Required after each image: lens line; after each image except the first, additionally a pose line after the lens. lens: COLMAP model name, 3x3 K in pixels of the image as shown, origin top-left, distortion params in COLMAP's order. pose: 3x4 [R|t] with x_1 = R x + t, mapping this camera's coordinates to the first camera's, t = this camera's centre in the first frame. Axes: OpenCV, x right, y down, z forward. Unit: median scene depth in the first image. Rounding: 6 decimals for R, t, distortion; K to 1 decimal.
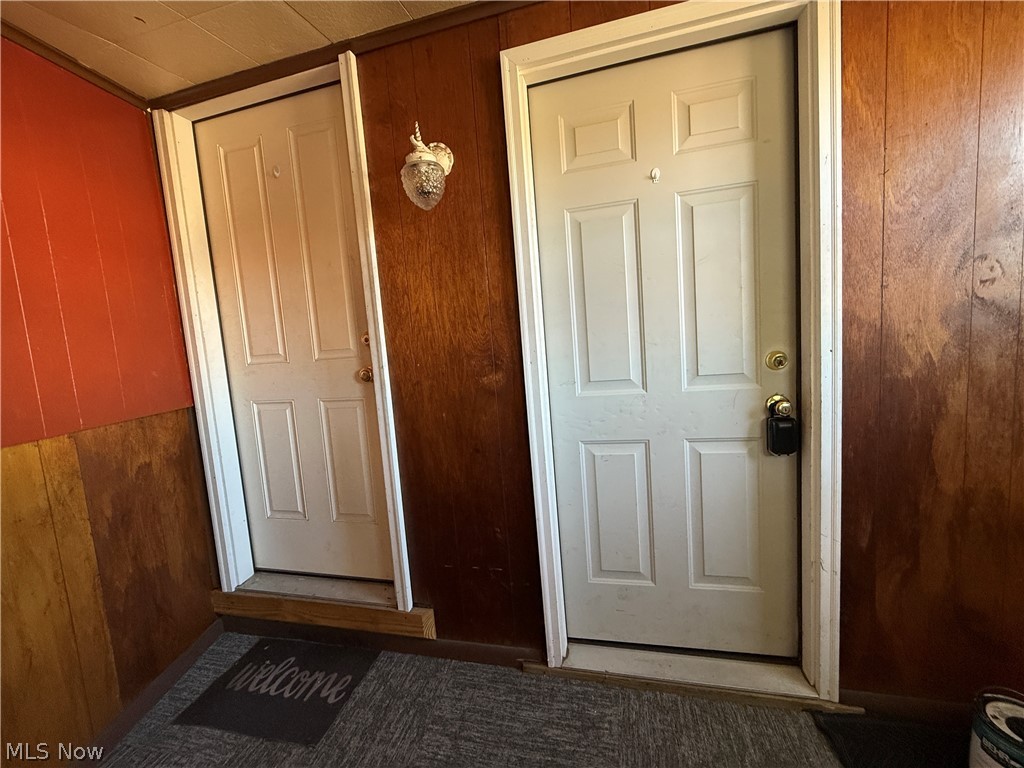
lens RADIAL K [[408.5, 0, 512.3], [0, 408.5, 383.1], [0, 0, 1]] dist [0.001084, 0.000299]
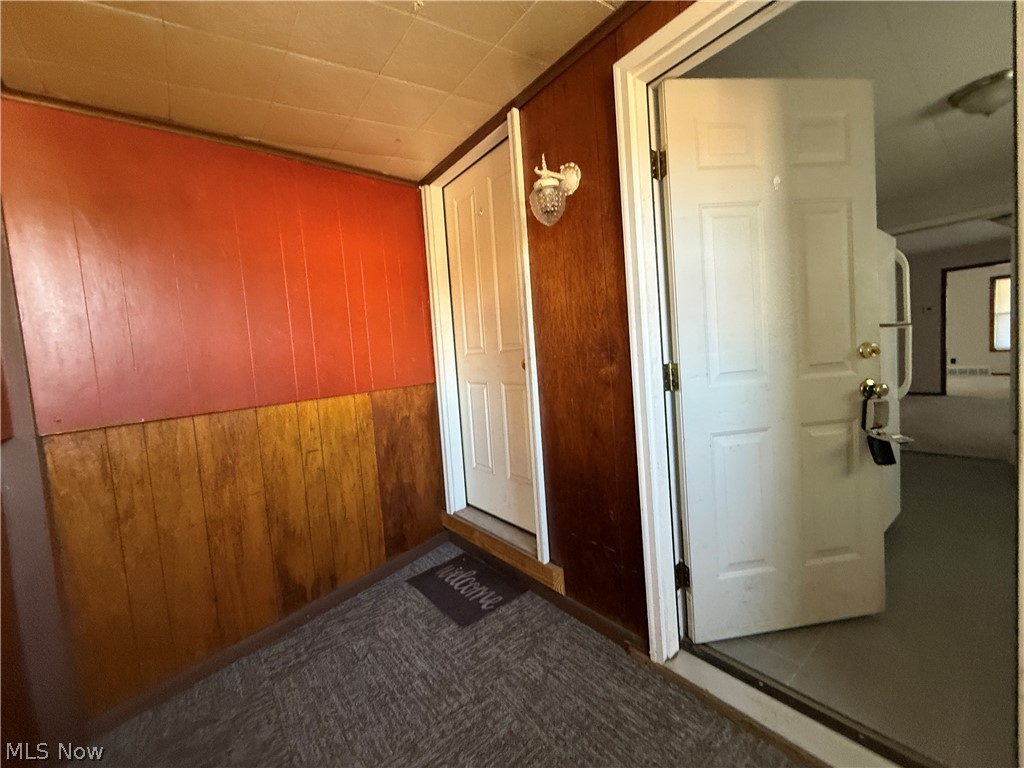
lens RADIAL K [[408.5, 0, 506.4], [0, 408.5, 383.5], [0, 0, 1]] dist [0.001084, 0.000299]
pose [[0.791518, 0.057124, -0.608471, 0.387660], [-0.047952, 0.998358, 0.031350, 0.002875], [0.609262, 0.004364, 0.792957, -0.015297]]
